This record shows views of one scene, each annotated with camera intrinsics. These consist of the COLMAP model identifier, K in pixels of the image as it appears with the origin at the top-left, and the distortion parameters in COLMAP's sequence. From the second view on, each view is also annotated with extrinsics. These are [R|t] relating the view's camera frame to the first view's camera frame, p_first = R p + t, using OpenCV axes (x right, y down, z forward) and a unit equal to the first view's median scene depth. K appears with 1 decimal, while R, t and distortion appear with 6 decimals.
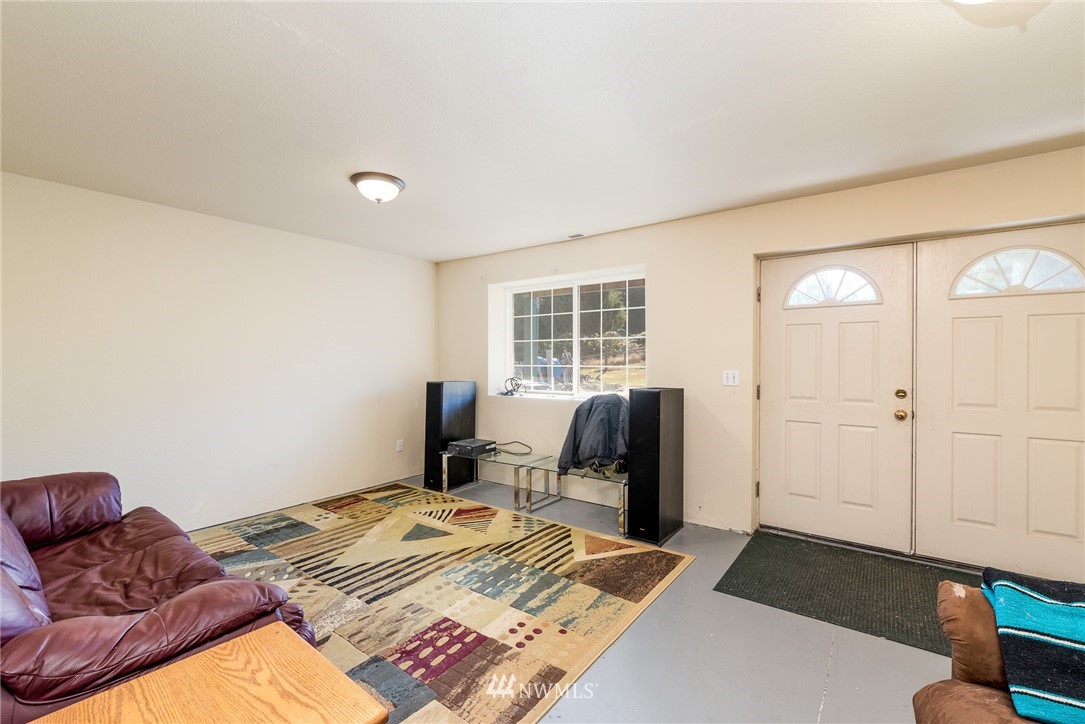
lens RADIAL K [[472.2, 0, 542.5], [0, 472.2, 362.0], [0, 0, 1]] dist [-0.002944, 0.000159]
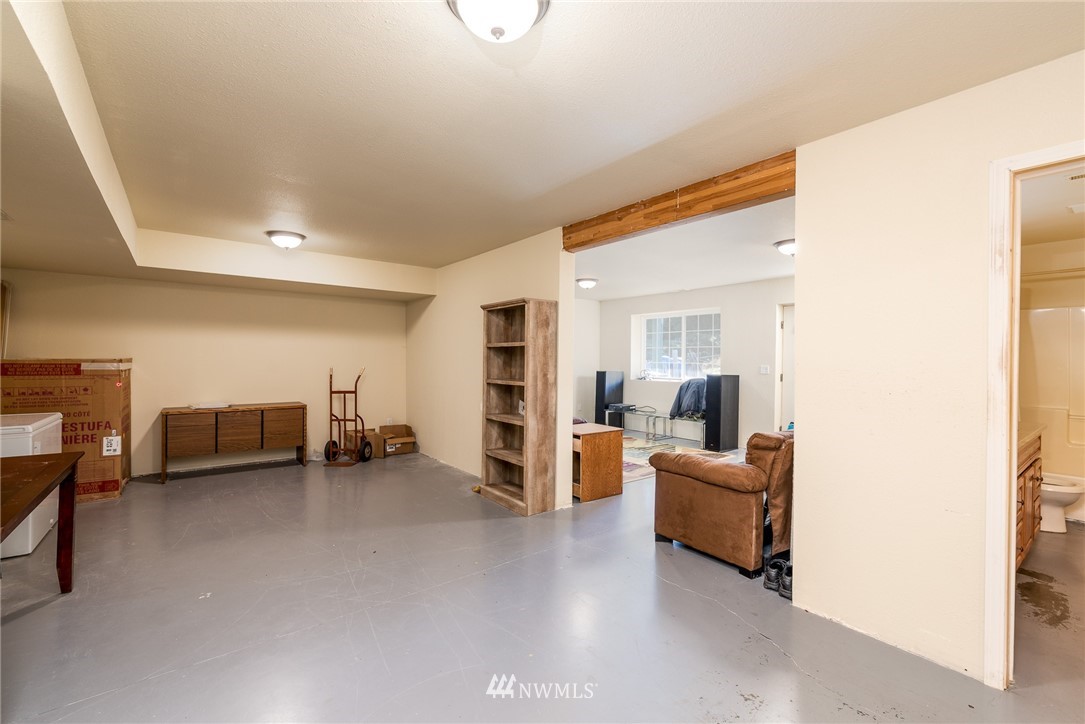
lens RADIAL K [[472.2, 0, 542.5], [0, 472.2, 362.0], [0, 0, 1]] dist [-0.002944, 0.000159]
pose [[0.963942, 0.009898, -0.265928, 0.037407], [-0.008234, 0.999939, 0.007372, -0.003893], [0.265985, -0.004917, 0.963965, -0.859800]]
